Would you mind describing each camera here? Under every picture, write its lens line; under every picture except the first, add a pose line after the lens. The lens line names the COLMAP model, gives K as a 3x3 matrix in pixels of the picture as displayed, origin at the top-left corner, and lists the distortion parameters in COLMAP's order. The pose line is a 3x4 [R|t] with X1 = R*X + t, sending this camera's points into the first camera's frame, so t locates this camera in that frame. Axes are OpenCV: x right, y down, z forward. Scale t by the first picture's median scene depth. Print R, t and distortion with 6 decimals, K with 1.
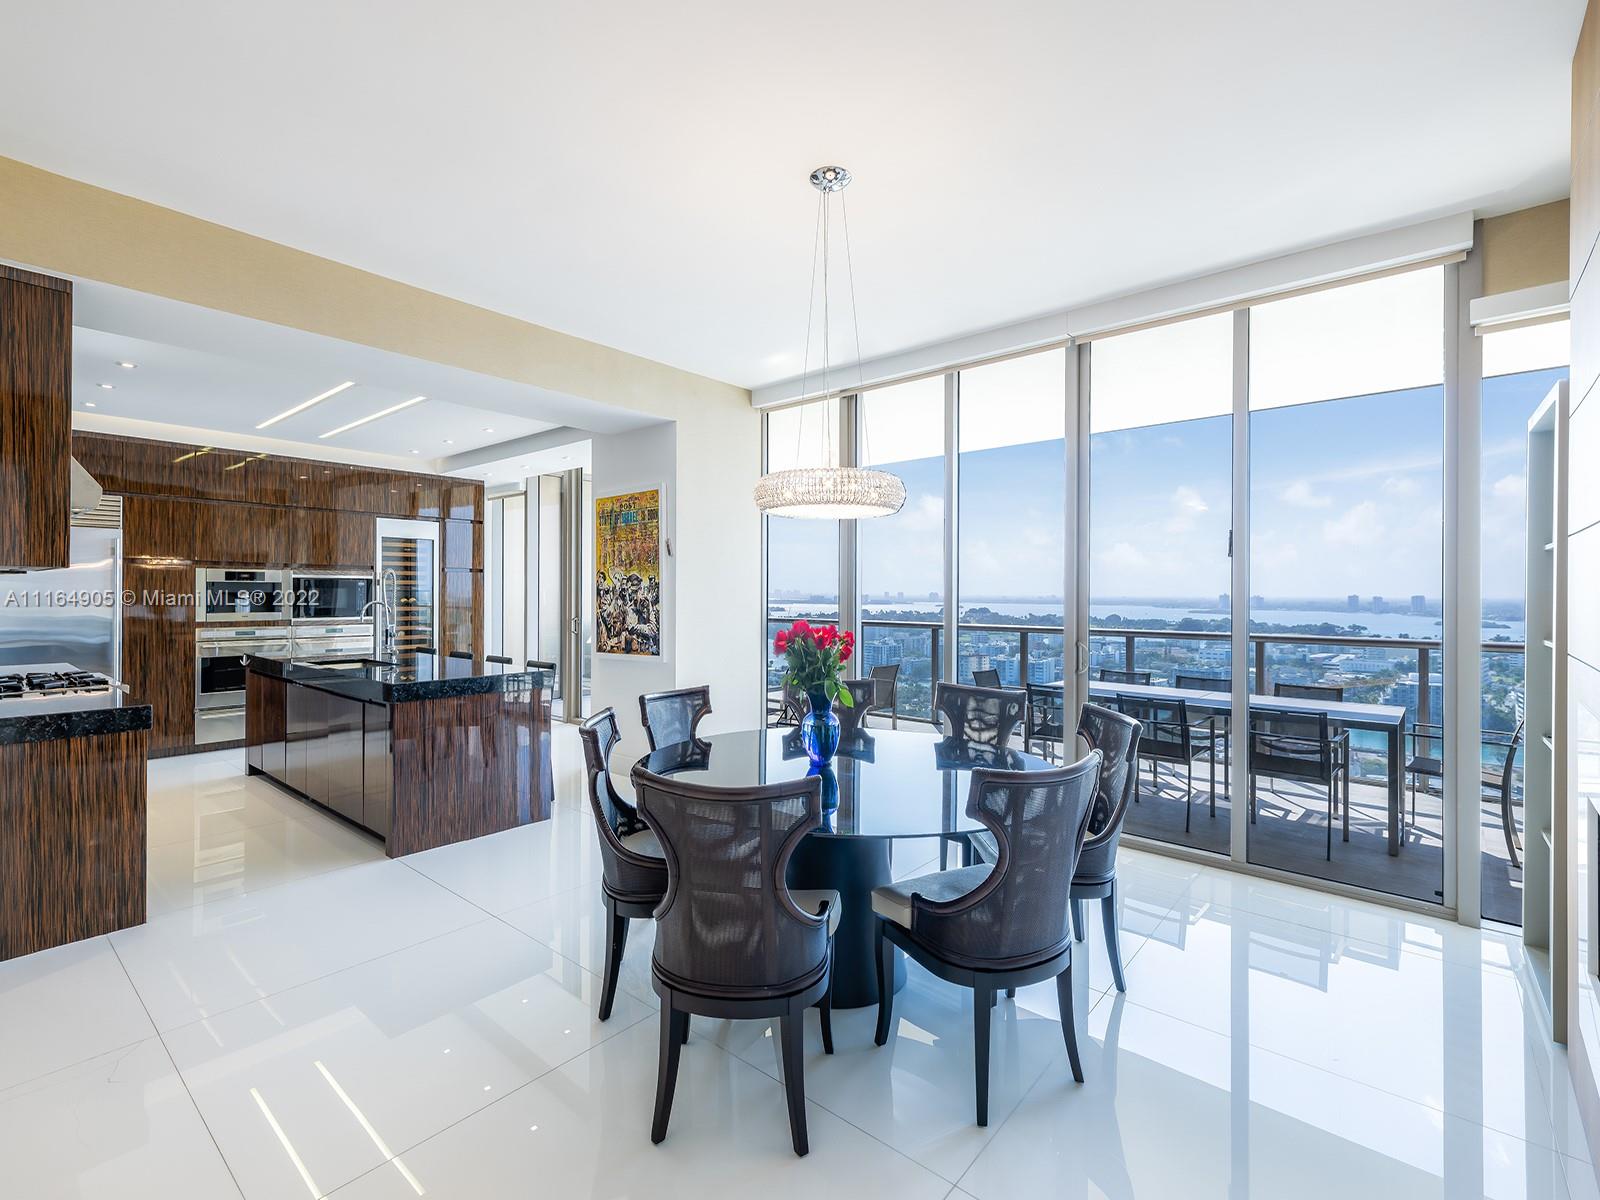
lens RADIAL K [[741.2, 0, 801.3], [0, 741.2, 593.3], [0, 0, 1]] dist [-0.000204, -0.000024]
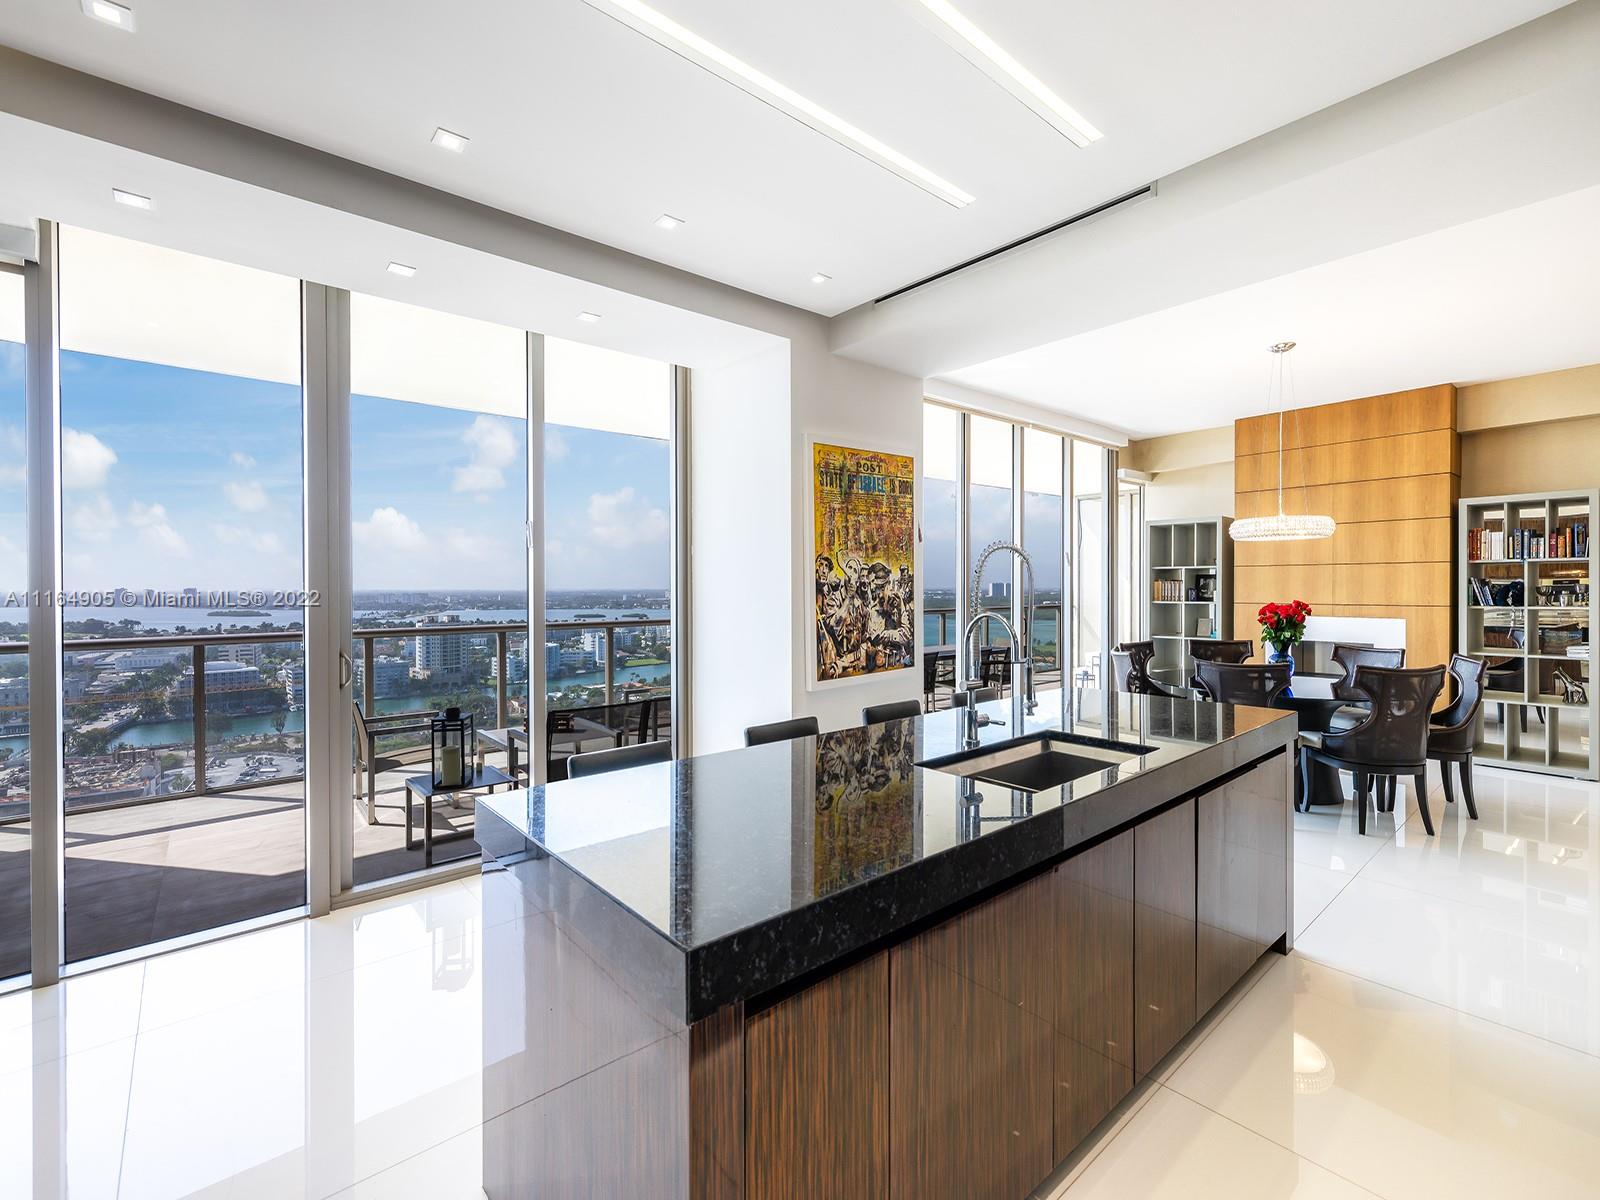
lens RADIAL K [[685.6, 0, 801.9], [0, 685.6, 593.6], [0, 0, 1]] dist [-0.000104, 0.000376]
pose [[0.172440, -0.013898, 0.984922, -0.901054], [0.007302, 0.999891, 0.012830, -0.004638], [-0.984993, 0.004979, 0.172523, 0.950478]]
